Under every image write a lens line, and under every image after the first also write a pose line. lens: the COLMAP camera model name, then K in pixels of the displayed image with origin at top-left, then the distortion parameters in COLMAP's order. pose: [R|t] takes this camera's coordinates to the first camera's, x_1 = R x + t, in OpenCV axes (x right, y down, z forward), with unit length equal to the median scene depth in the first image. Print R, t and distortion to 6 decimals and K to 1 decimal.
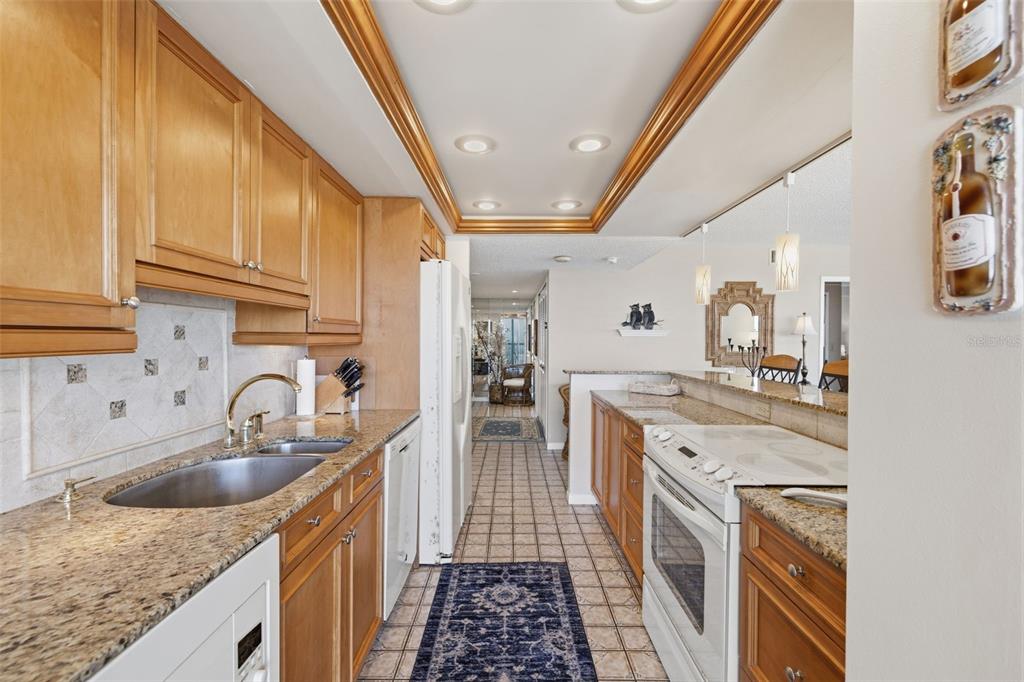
lens RADIAL K [[431.2, 0, 512.1], [0, 431.2, 338.3], [0, 0, 1]] dist [0.001734, -0.000465]
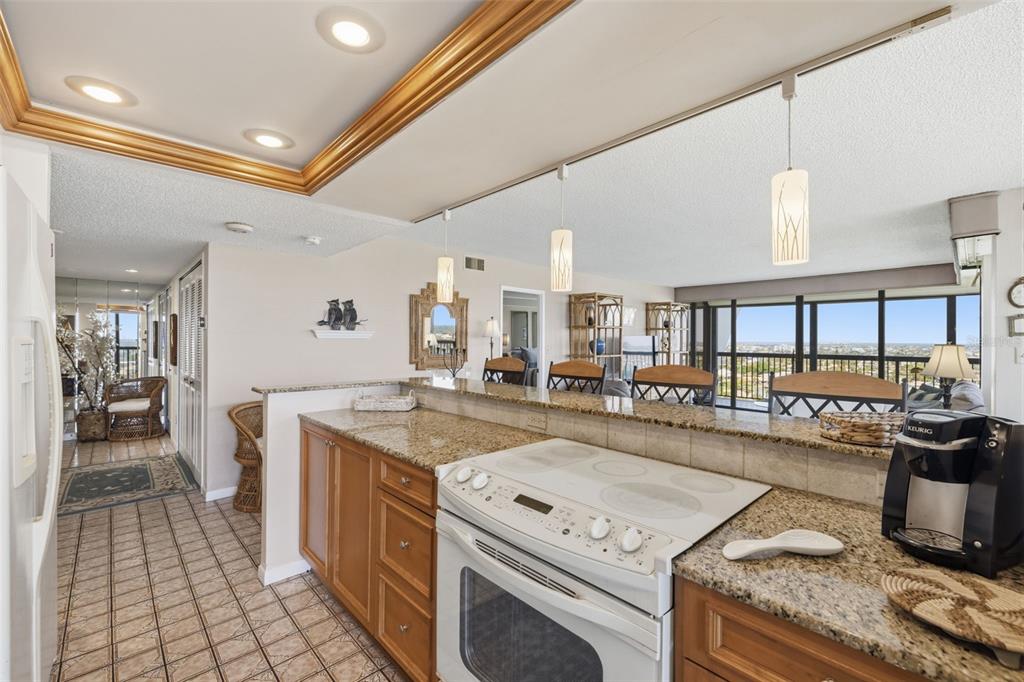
lens RADIAL K [[431.2, 0, 512.1], [0, 431.2, 338.3], [0, 0, 1]] dist [0.001734, -0.000465]
pose [[0.731064, 0.001185, 0.682308, -0.047029], [0.001147, 0.999995, -0.002965, -0.002256], [-0.682308, 0.002951, 0.731059, 0.235269]]
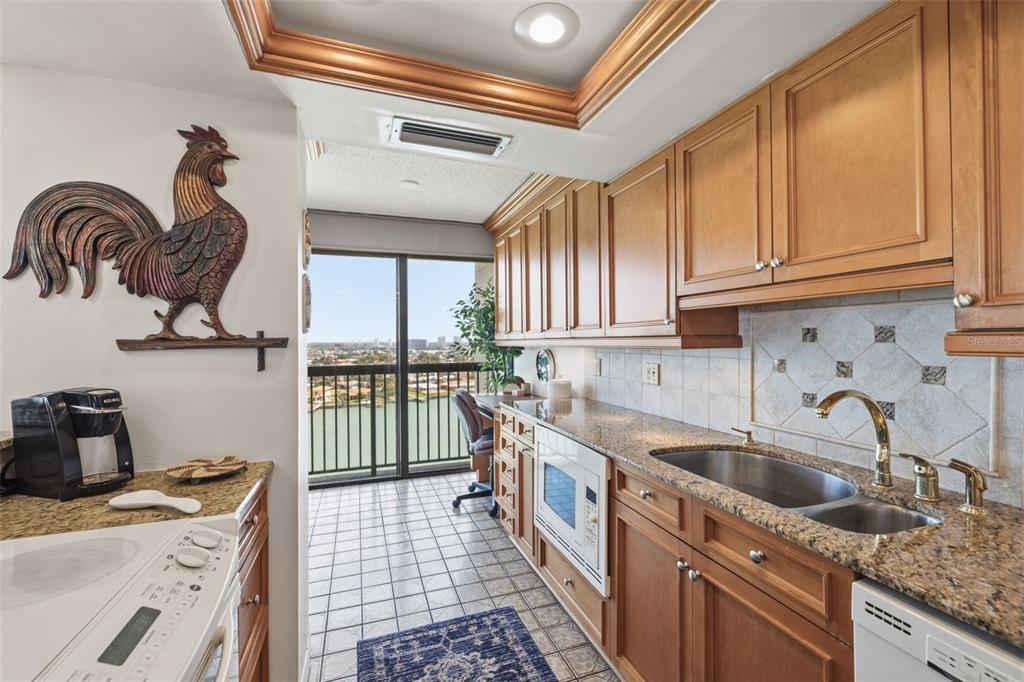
lens RADIAL K [[431.2, 0, 512.1], [0, 431.2, 338.3], [0, 0, 1]] dist [0.001734, -0.000465]
pose [[-0.941556, -0.003184, -0.336843, 0.100926], [-0.000520, 0.999968, -0.007998, 0.000826], [0.336857, -0.007356, -0.941527, 0.692668]]
